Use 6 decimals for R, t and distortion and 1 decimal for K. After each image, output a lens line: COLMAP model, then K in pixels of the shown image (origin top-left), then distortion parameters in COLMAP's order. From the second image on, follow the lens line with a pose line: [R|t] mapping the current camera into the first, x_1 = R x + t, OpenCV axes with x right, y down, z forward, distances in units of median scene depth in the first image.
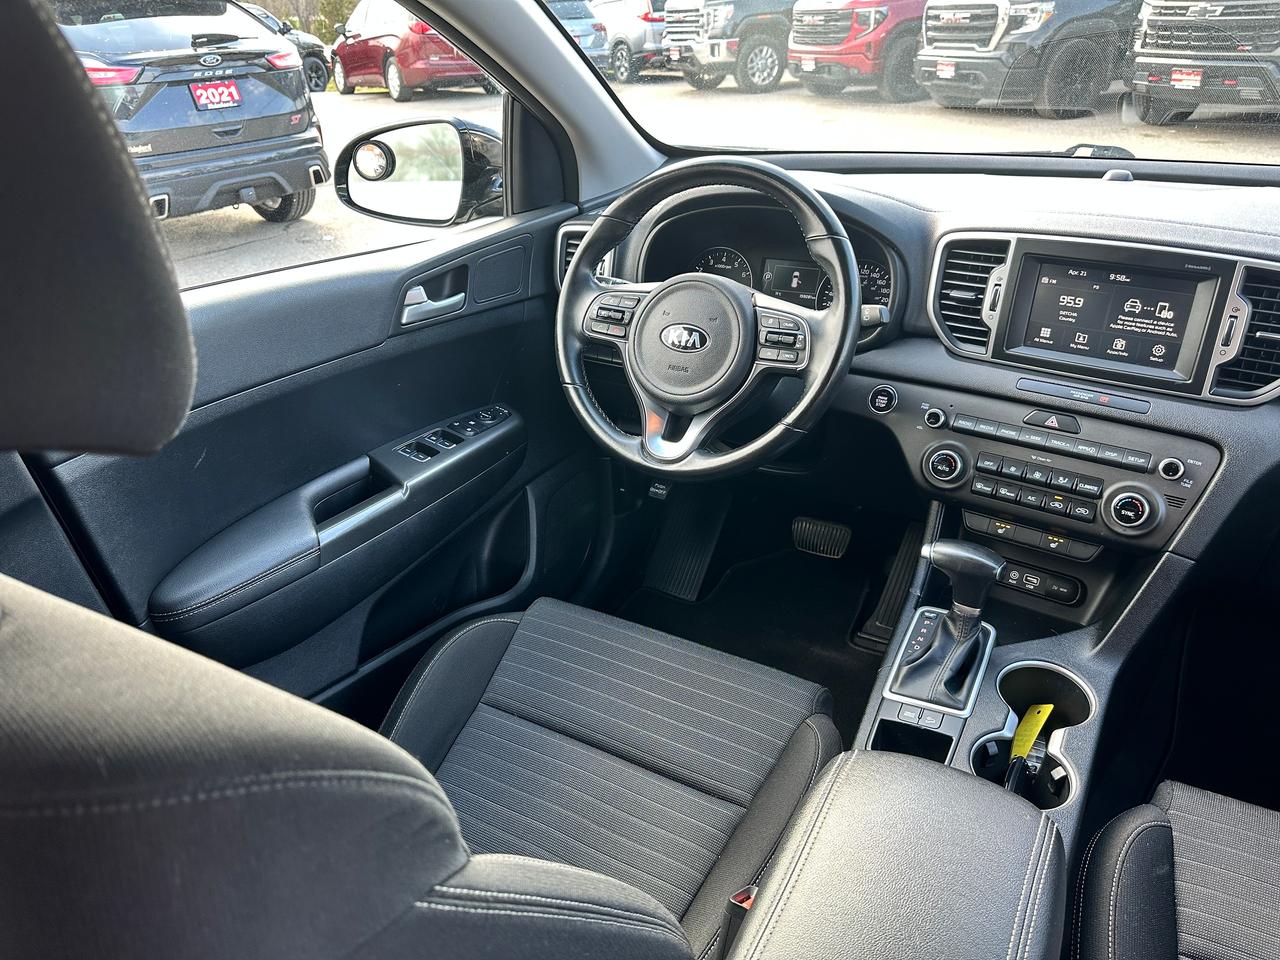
lens RADIAL K [[898.1, 0, 629.0], [0, 898.1, 469.2], [0, 0, 1]] dist [0.026640, -0.026735]
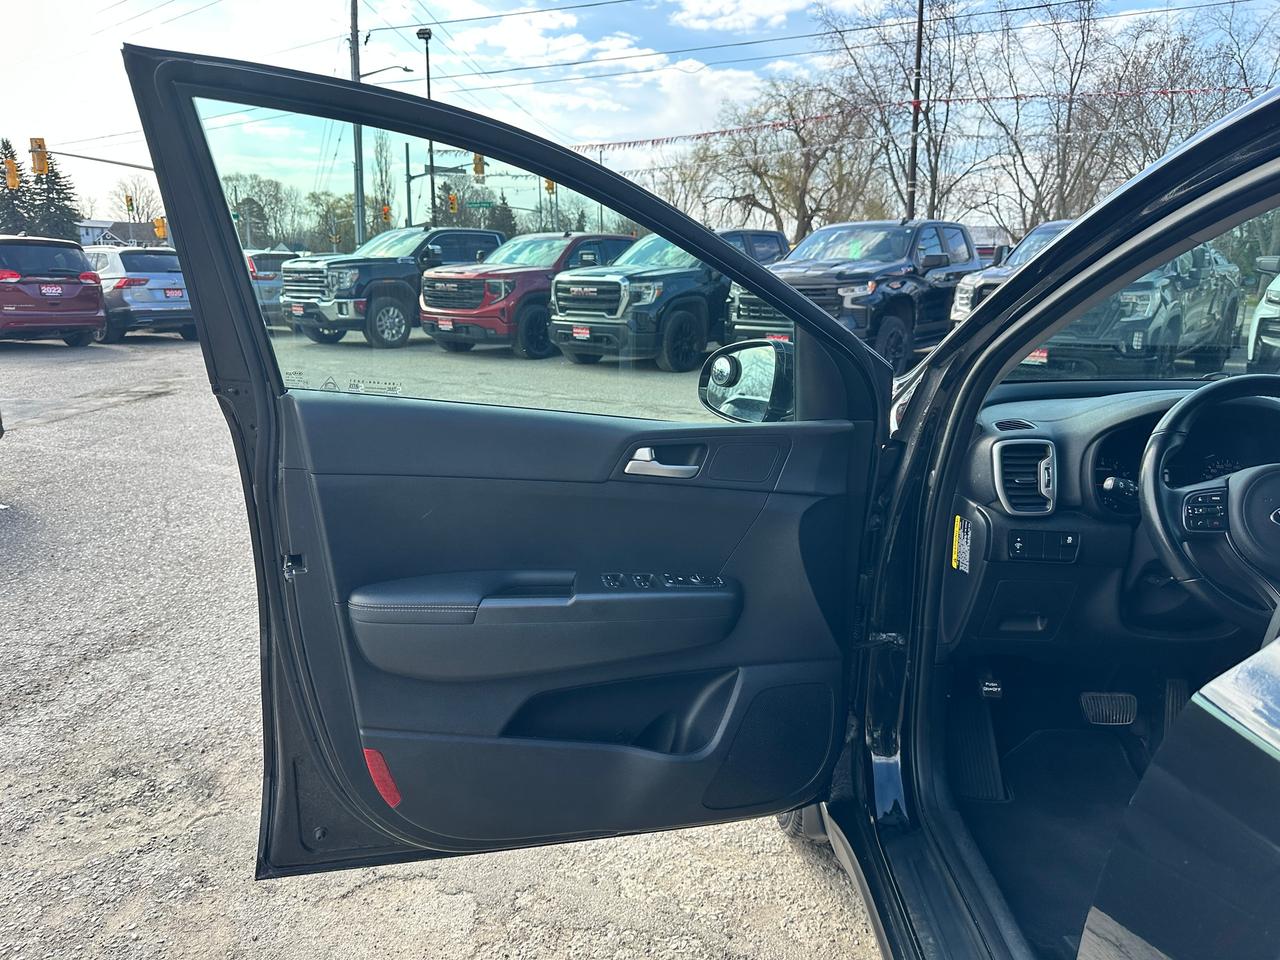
lens RADIAL K [[898.1, 0, 633.3], [0, 898.1, 486.1], [0, 0, 1]] dist [0.026640, -0.026735]
pose [[0.888181, -0.055496, 0.456130, -1.202516], [0.164961, 0.965014, -0.203803, -0.088805], [-0.428861, 0.256258, 0.866262, 0.323136]]
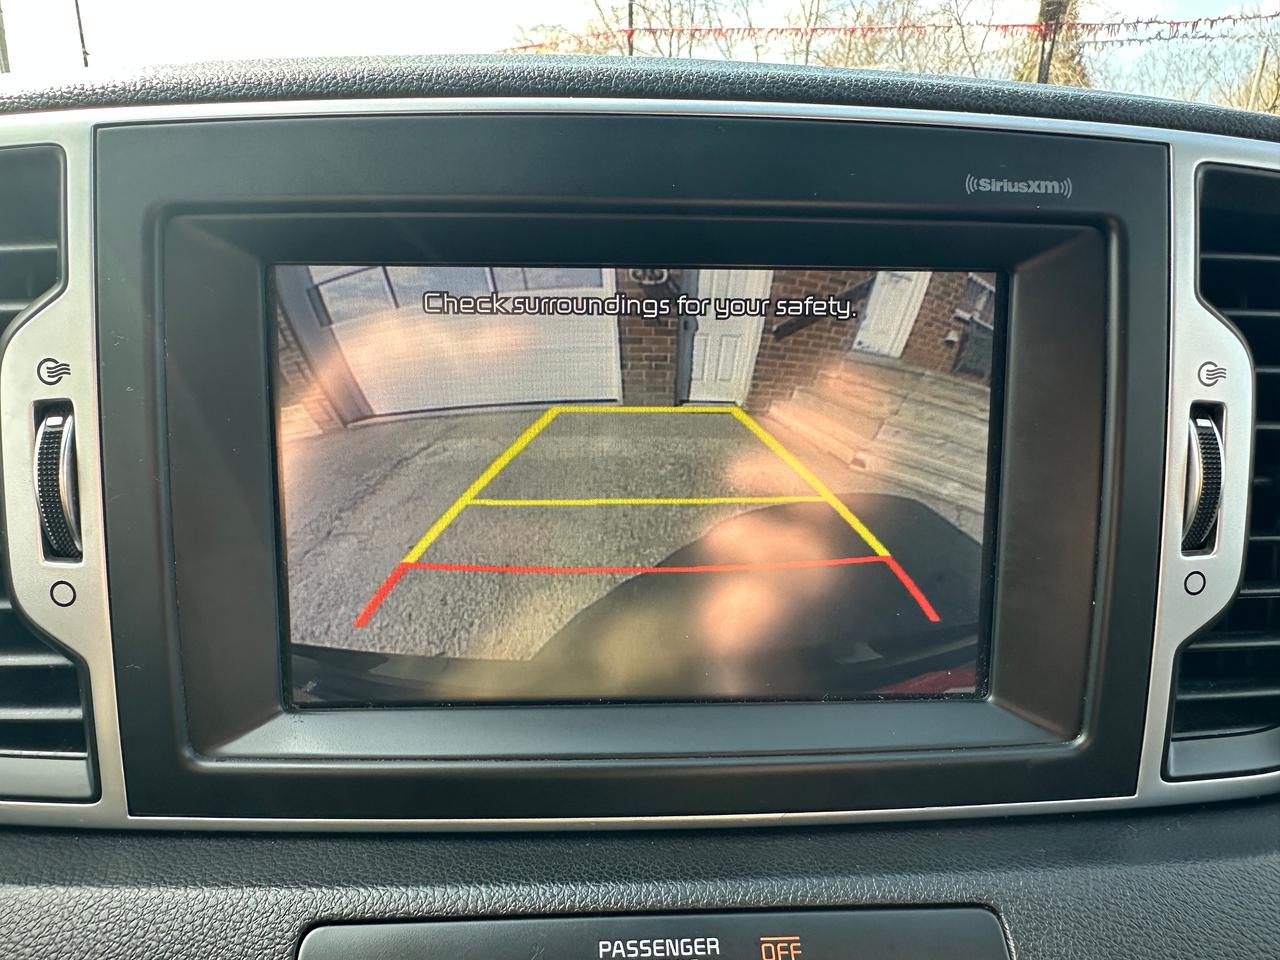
lens RADIAL K [[898.1, 0, 604.1], [0, 898.1, 537.5], [0, 0, 1]] dist [0.026640, -0.026735]
pose [[0.746711, -0.152392, 0.647456, 0.364528], [0.263855, 0.961402, -0.078018, -0.136581], [-0.610576, 0.229092, 0.758099, 0.795371]]
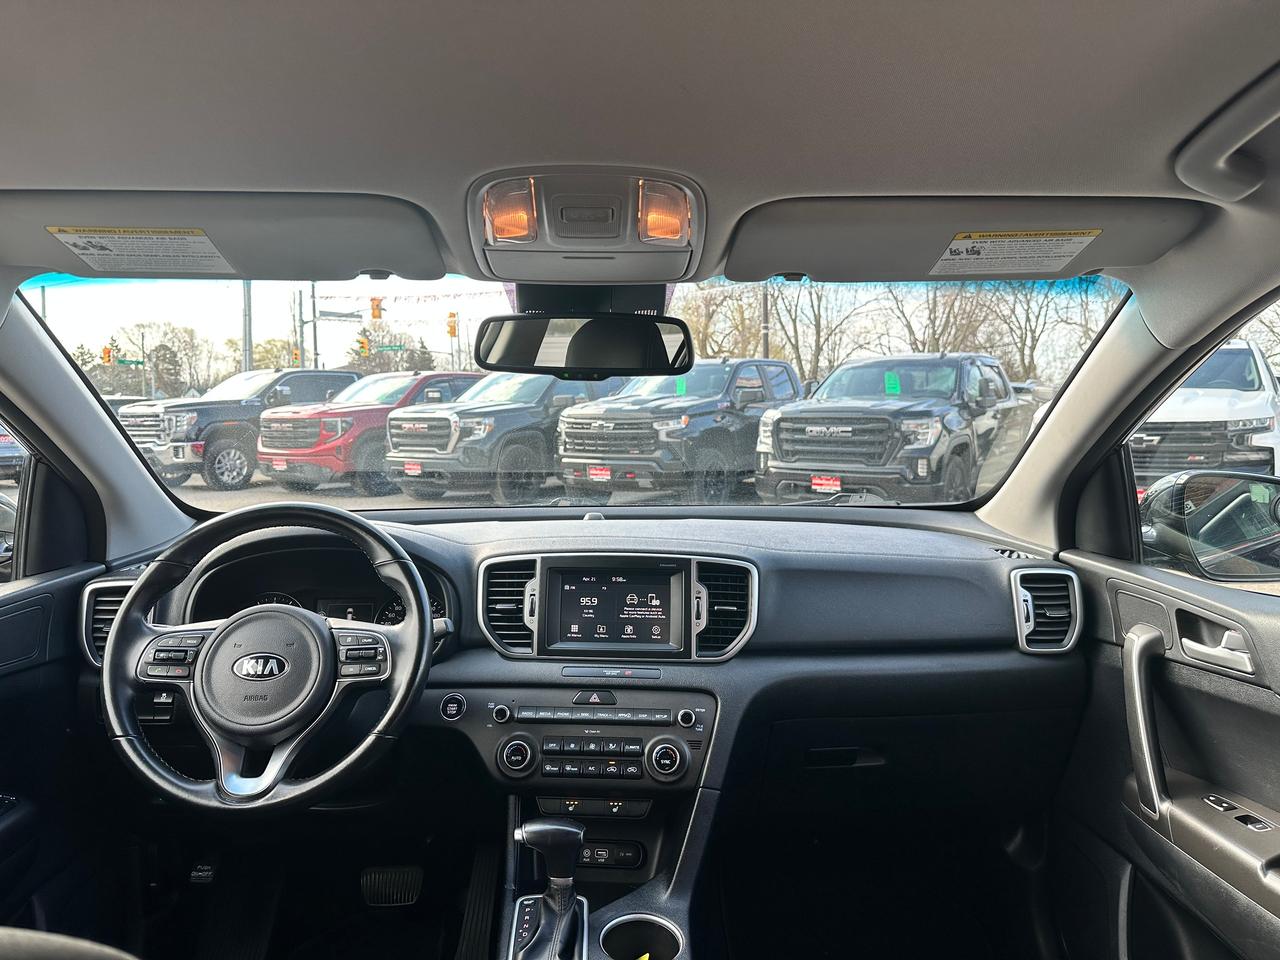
lens RADIAL K [[898.1, 0, 642.1], [0, 898.1, 457.6], [0, 0, 1]] dist [0.026640, -0.026735]
pose [[0.843153, 0.010178, 0.537578, -0.120647], [0.216351, 0.908885, -0.356539, 0.091362], [-0.492225, 0.416922, 0.764127, -0.080450]]
